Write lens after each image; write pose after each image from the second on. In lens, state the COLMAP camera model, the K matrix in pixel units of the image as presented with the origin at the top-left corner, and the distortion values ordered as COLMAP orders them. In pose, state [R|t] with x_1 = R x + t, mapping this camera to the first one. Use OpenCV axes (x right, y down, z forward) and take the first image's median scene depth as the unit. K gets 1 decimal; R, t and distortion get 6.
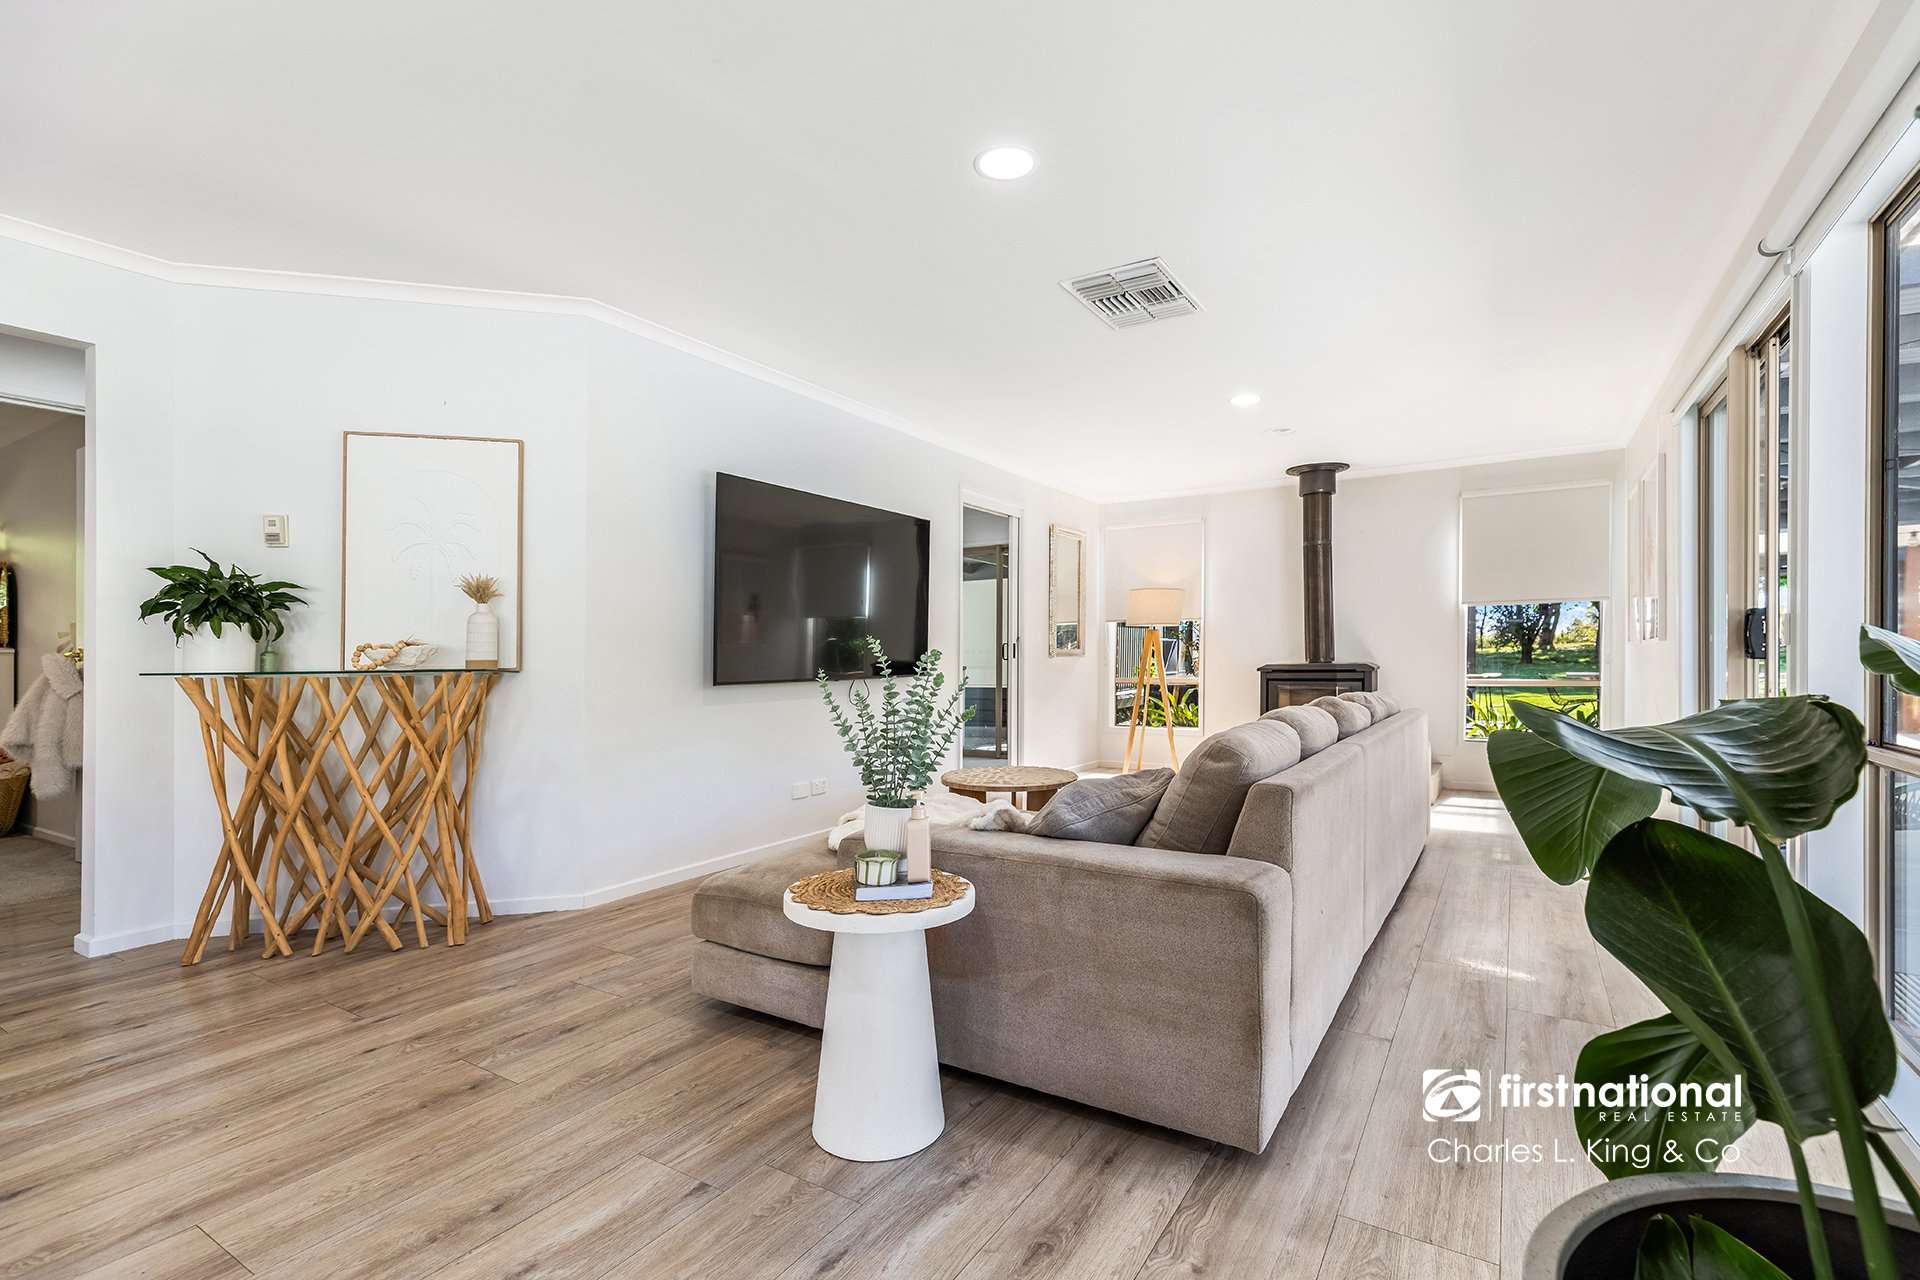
lens RADIAL K [[858.8, 0, 946.1], [0, 858.8, 643.8], [0, 0, 1]] dist [0.022170, -0.010406]
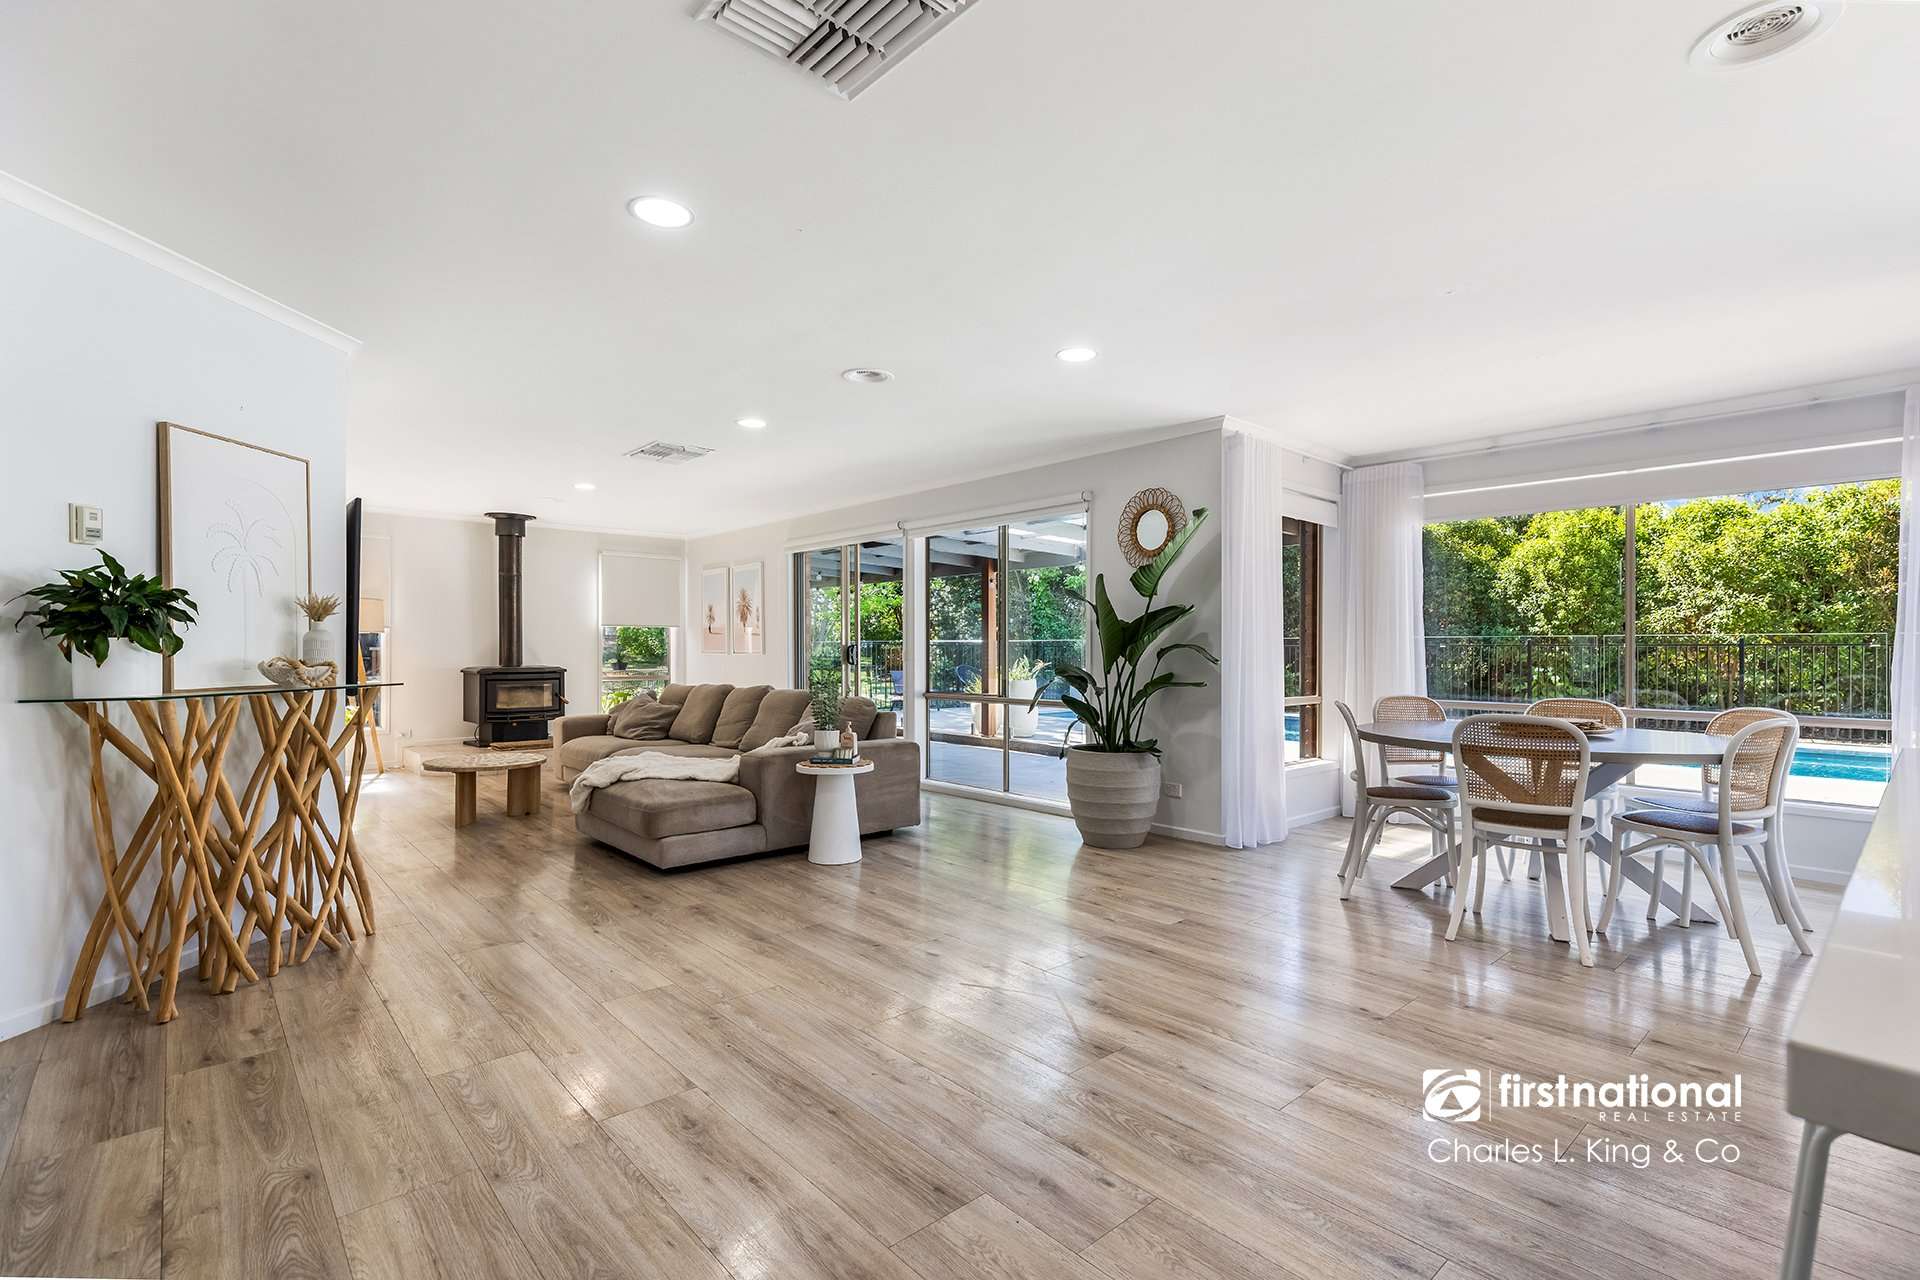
lens RADIAL K [[858.8, 0, 946.1], [0, 858.8, 643.8], [0, 0, 1]] dist [0.022170, -0.010406]
pose [[0.306786, 0.017083, 0.951625, -1.391525], [-0.021587, 0.999707, -0.010987, -0.027205], [-0.951534, -0.017172, 0.307064, -0.037694]]
